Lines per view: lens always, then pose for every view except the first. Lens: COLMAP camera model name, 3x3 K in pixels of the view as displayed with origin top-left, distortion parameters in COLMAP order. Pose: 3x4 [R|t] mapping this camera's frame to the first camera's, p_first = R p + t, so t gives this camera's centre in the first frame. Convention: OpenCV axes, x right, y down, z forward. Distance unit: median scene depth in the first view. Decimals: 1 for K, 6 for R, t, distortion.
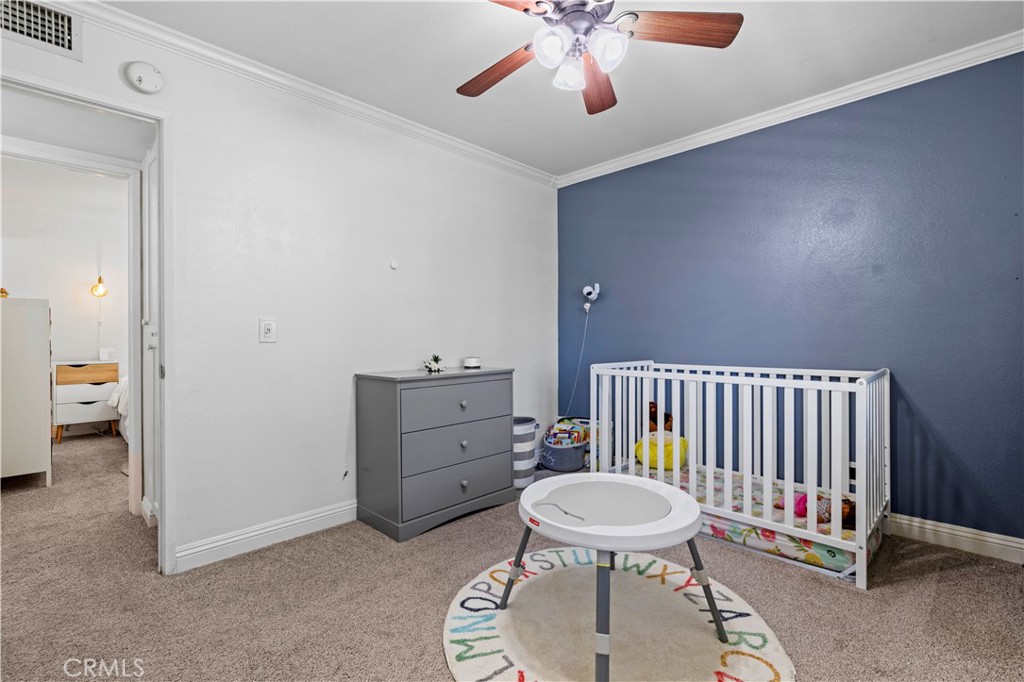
lens RADIAL K [[459.6, 0, 513.7], [0, 459.6, 339.1], [0, 0, 1]] dist [-0.006311, -0.000618]
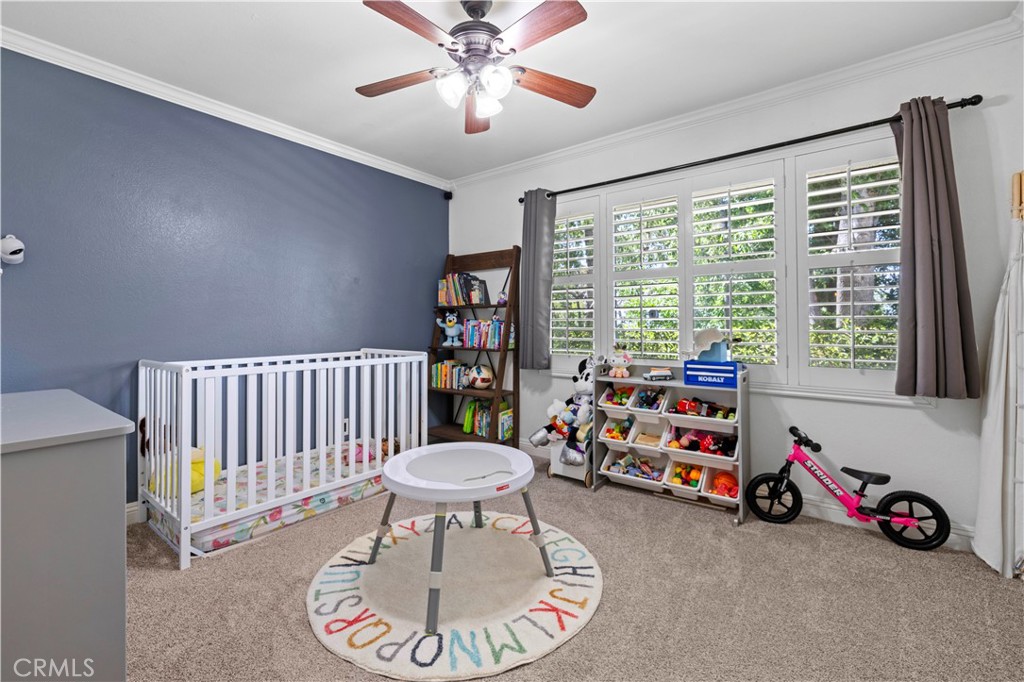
lens RADIAL K [[438.6, 0, 506.5], [0, 438.6, 315.9], [0, 0, 1]] dist [0.003610, -0.000700]
pose [[-0.098479, 0.026979, 0.994773, -0.627216], [0.011420, 0.999597, -0.025980, 0.001522], [-0.995074, 0.008802, -0.098748, 0.656034]]
